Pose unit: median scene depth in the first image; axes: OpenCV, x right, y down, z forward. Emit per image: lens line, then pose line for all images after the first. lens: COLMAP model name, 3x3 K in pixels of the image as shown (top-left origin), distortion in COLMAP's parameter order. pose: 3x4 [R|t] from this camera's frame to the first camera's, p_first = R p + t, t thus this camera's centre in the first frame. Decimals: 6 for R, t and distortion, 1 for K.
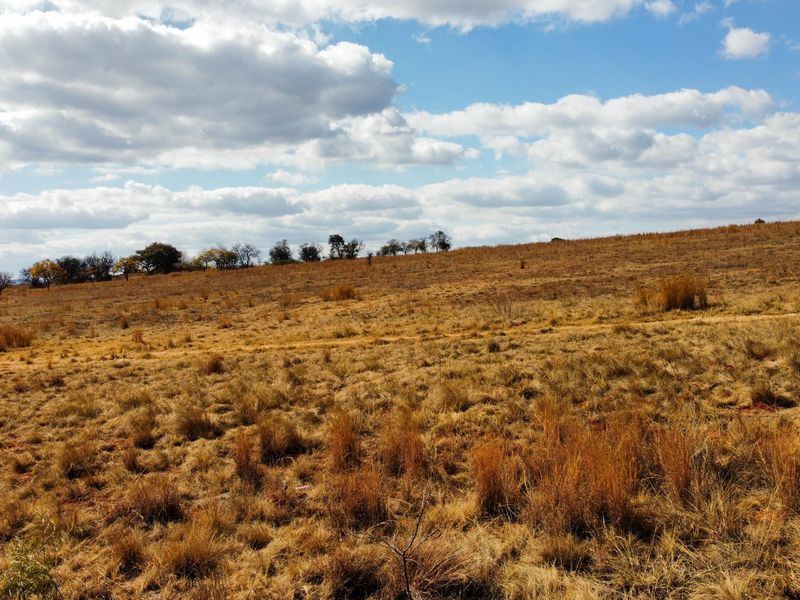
lens RADIAL K [[794.3, 0, 401.4], [0, 794.3, 297.8], [0, 0, 1]] dist [-0.002695, 0.000000]
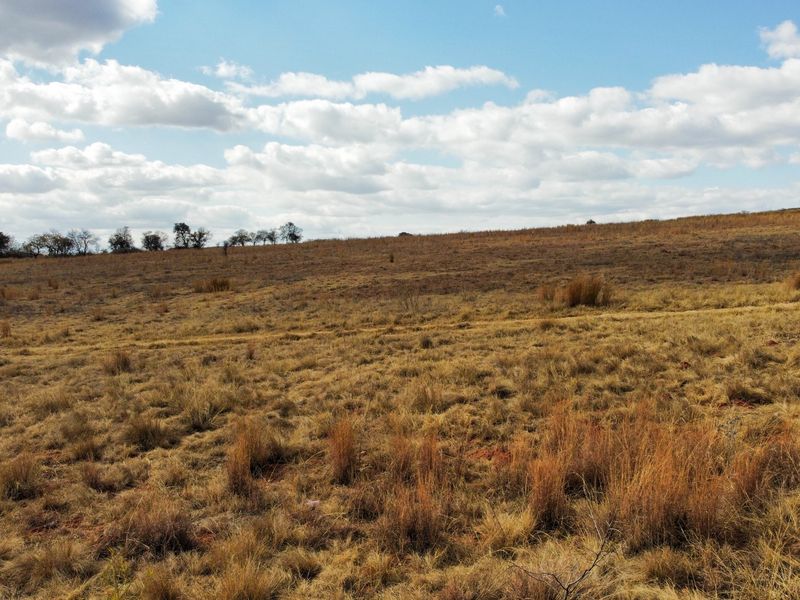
lens RADIAL K [[794.3, 0, 396.3], [0, 794.3, 305.8], [0, 0, 1]] dist [-0.002695, 0.000000]
pose [[0.981102, 0.009124, 0.193277, -0.090697], [-0.012830, 0.999757, 0.017933, -0.000339], [-0.193066, -0.020074, 0.980980, 0.047129]]
